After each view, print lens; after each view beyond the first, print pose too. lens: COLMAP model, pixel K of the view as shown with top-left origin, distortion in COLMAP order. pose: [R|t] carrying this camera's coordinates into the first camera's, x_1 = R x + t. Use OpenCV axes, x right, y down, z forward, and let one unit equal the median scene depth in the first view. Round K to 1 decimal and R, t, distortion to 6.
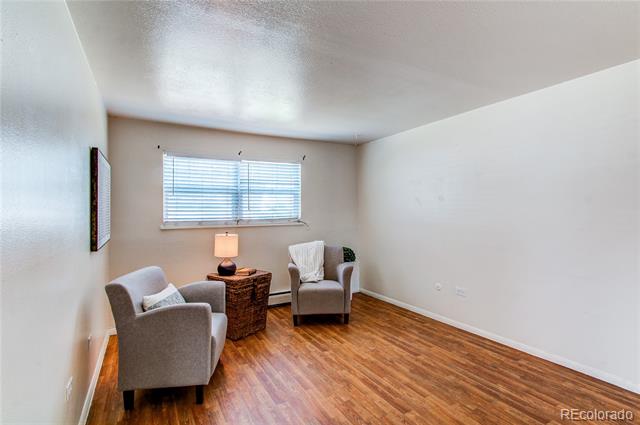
lens RADIAL K [[299.2, 0, 311.0], [0, 299.2, 209.3], [0, 0, 1]] dist [0.000703, 0.000125]
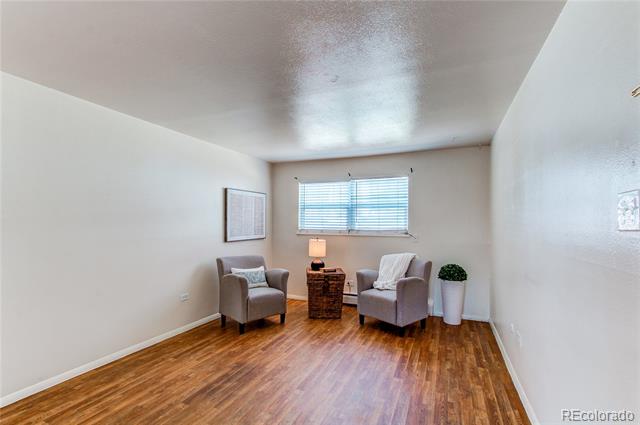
lens RADIAL K [[301.0, 0, 322.2], [0, 301.0, 228.4], [0, 0, 1]] dist [0.004960, 0.000325]
pose [[0.614273, 0.026013, -0.788665, 0.750827], [-0.006136, 0.999584, 0.028190, -0.004658], [0.789070, -0.012477, 0.614177, 0.186692]]
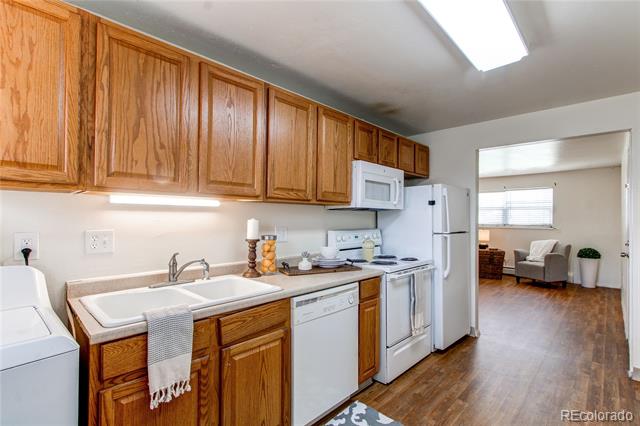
lens RADIAL K [[302.3, 0, 320.3], [0, 302.3, 222.0], [0, 0, 1]] dist [0.000596, 0.000197]
pose [[0.292583, 0.018437, -0.956062, 1.366224], [-0.005397, 0.999830, 0.017629, -0.005151], [0.956225, 0.000002, 0.292633, -0.703974]]
